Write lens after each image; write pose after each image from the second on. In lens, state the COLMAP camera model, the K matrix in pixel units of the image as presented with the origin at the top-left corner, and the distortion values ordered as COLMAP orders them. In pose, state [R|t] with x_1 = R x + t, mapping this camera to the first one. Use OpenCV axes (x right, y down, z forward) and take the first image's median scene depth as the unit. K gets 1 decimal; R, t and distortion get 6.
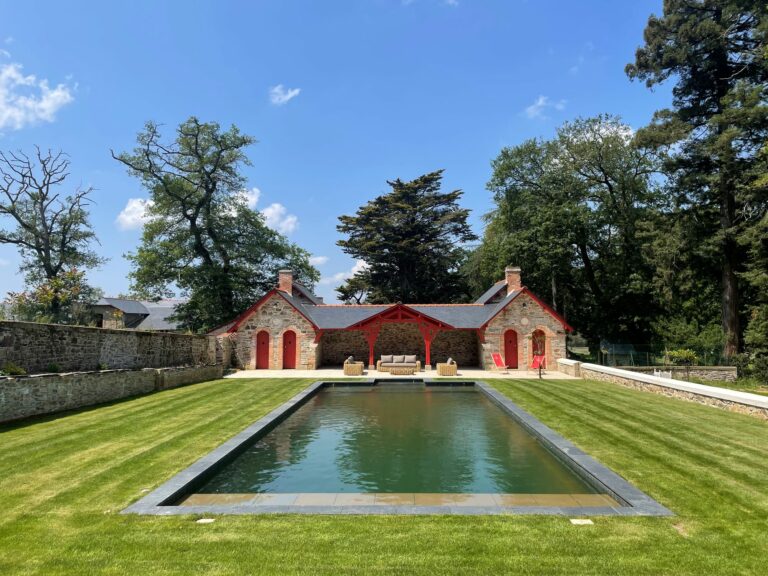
lens RADIAL K [[551.2, 0, 384.0], [0, 551.2, 288.0], [0, 0, 1]] dist [0.041448, -0.090078]
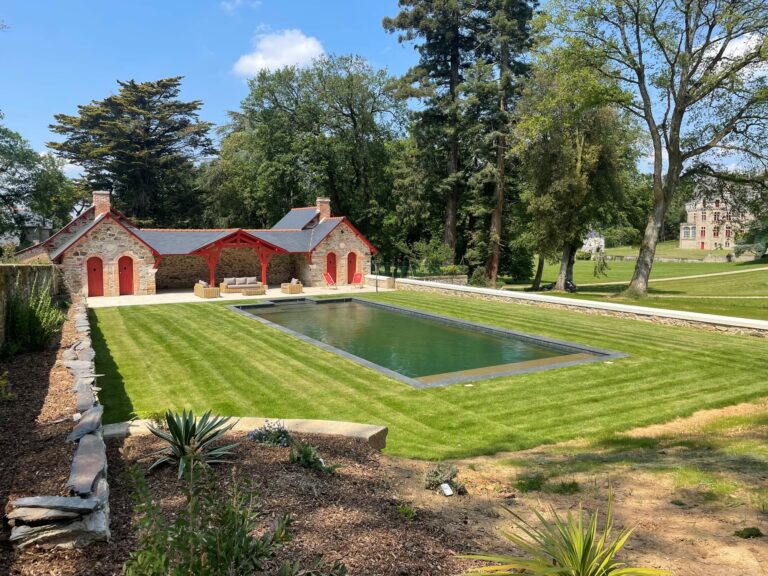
lens RADIAL K [[551.2, 0, 384.0], [0, 551.2, 288.0], [0, 0, 1]] dist [0.041448, -0.090078]
pose [[0.847327, -0.048590, 0.528844, -0.304573], [-0.038339, 0.987610, 0.152170, -0.034709], [-0.529686, -0.149213, 0.834966, -0.075918]]
